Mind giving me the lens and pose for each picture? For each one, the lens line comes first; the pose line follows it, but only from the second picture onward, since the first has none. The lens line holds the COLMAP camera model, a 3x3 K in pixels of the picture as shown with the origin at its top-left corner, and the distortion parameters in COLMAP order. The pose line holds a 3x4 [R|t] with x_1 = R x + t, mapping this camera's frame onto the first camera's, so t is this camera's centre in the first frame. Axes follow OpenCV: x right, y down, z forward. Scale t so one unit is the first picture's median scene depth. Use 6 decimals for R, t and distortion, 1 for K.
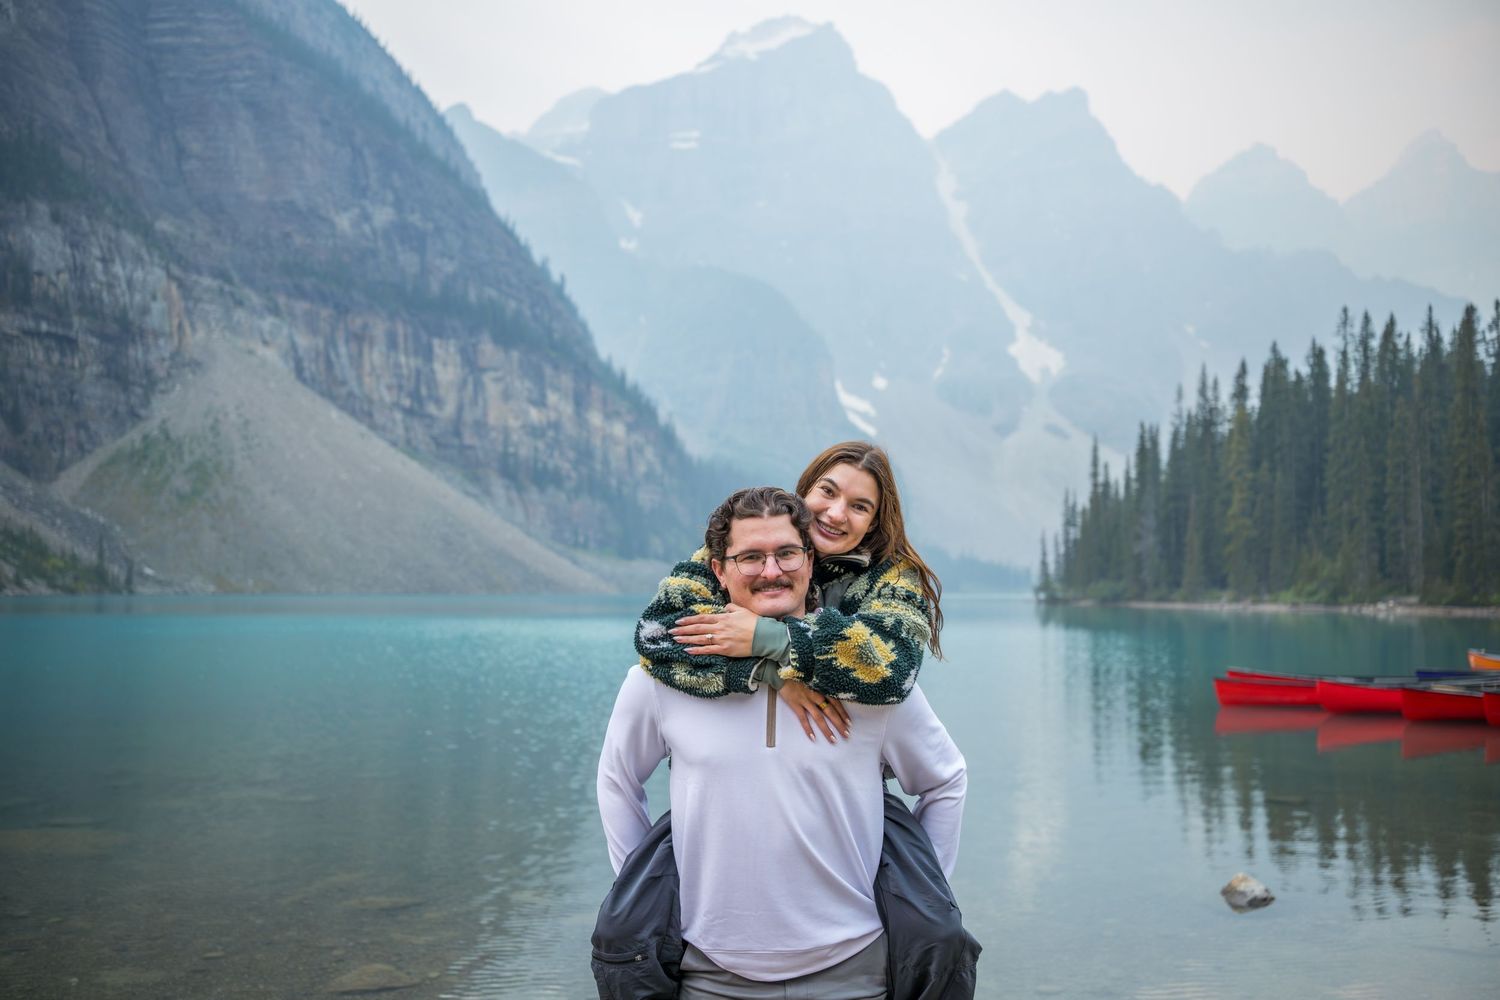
lens RADIAL K [[1392.7, 0, 754.8], [0, 1392.7, 504.1], [0, 0, 1]] dist [0.002318, 0.000000]
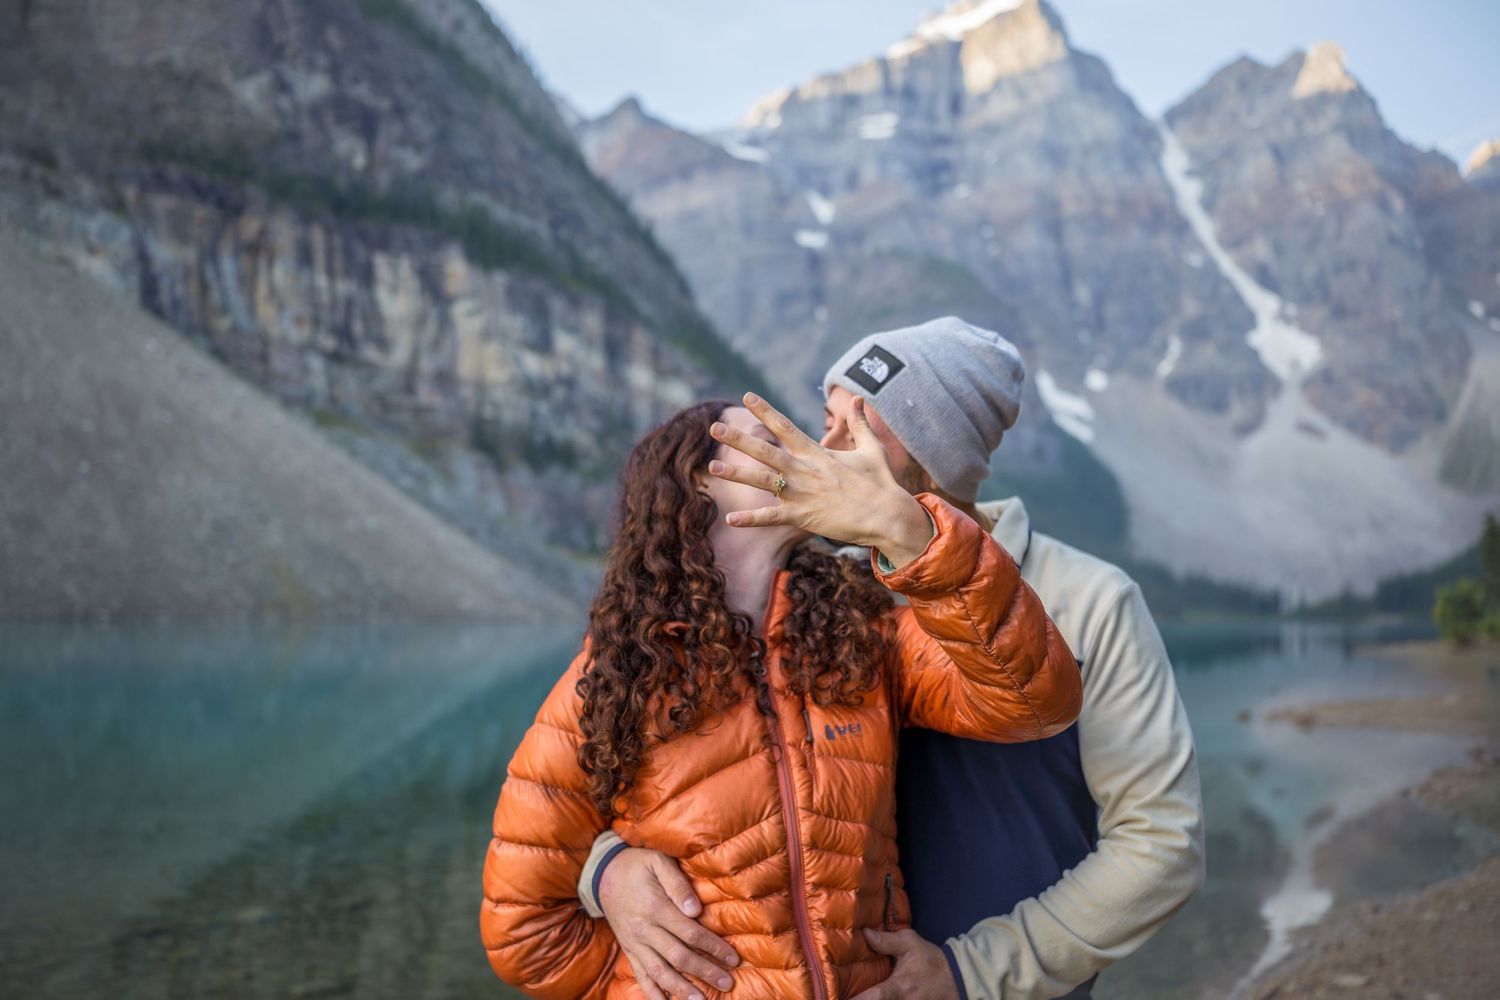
lens RADIAL K [[1392.7, 0, 747.4], [0, 1392.7, 489.7], [0, 0, 1]] dist [0.002318, 0.000000]
pose [[0.985235, -0.013887, -0.170643, 0.070126], [0.008573, 0.999456, -0.031842, 0.022919], [0.170992, 0.029909, 0.984818, 0.339480]]
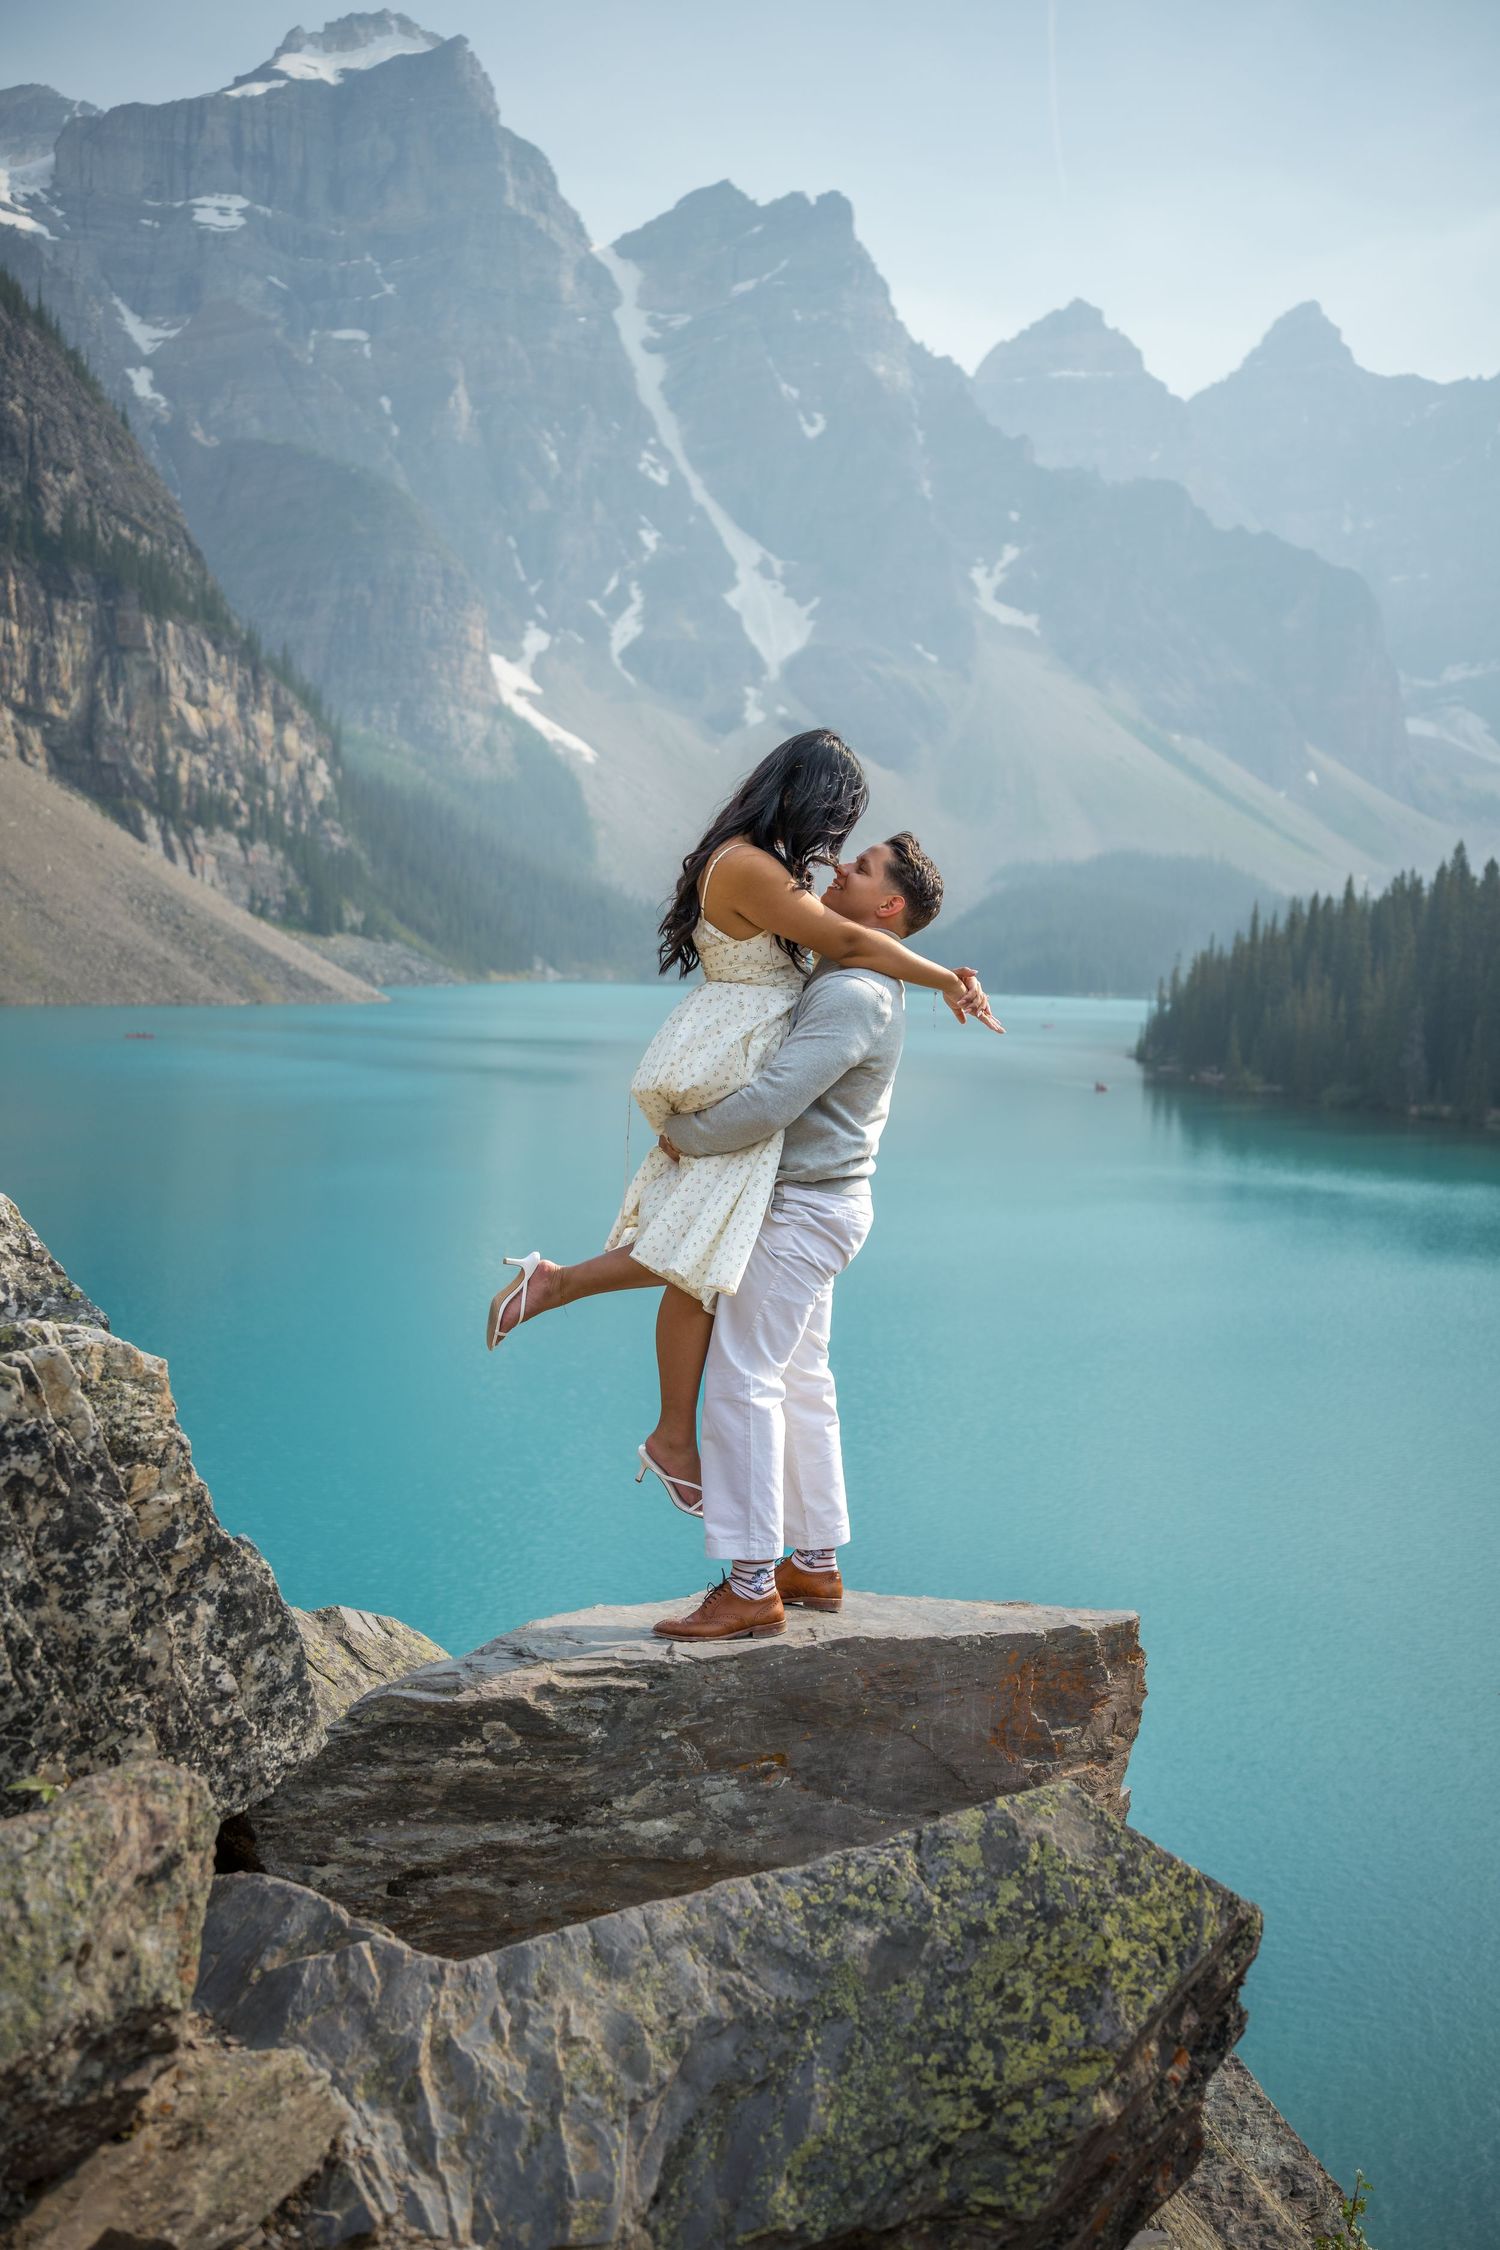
lens RADIAL K [[2142.1, 0, 761.6], [0, 2142.1, 1118.3], [0, 0, 1]] dist [0.007132, 0.000000]
pose [[0.971775, 0.012532, 0.235577, -0.137862], [-0.046636, 0.989086, 0.139762, -0.031442], [-0.231254, -0.146804, 0.961754, -0.098739]]
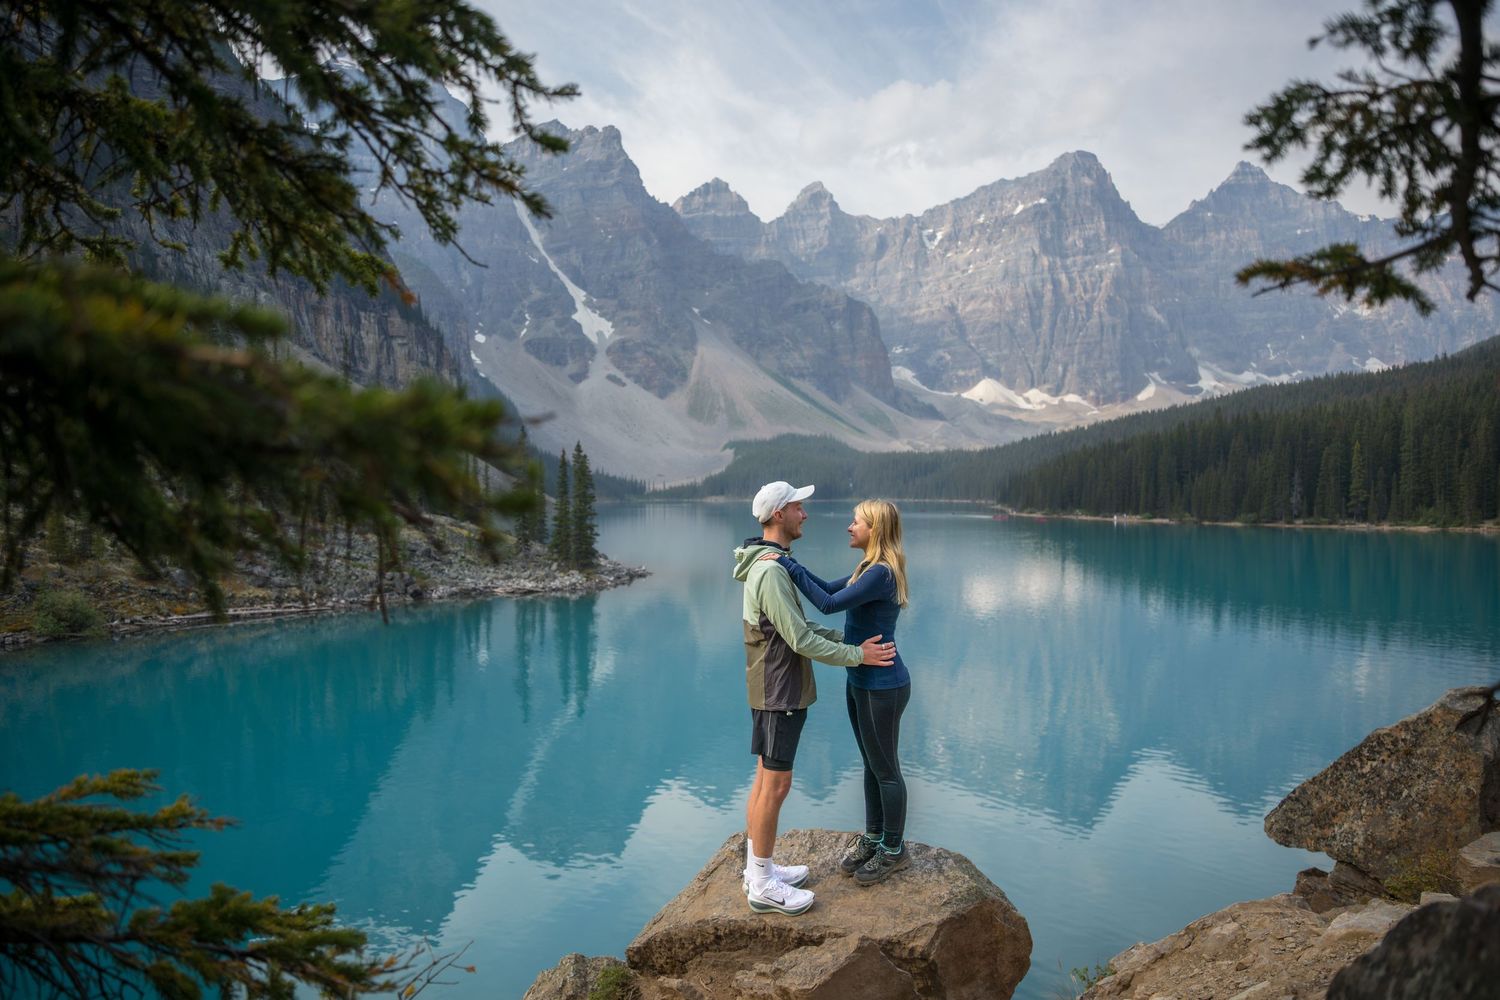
lens RADIAL K [[1053.1, 0, 754.0], [0, 1053.1, 517.3], [0, 0, 1]] dist [-0.088916, 0.032654]
pose [[0.907051, -0.016798, 0.420686, -0.301457], [-0.019568, 0.996442, 0.081981, -0.015080], [-0.420566, -0.082593, 0.903495, -0.030491]]
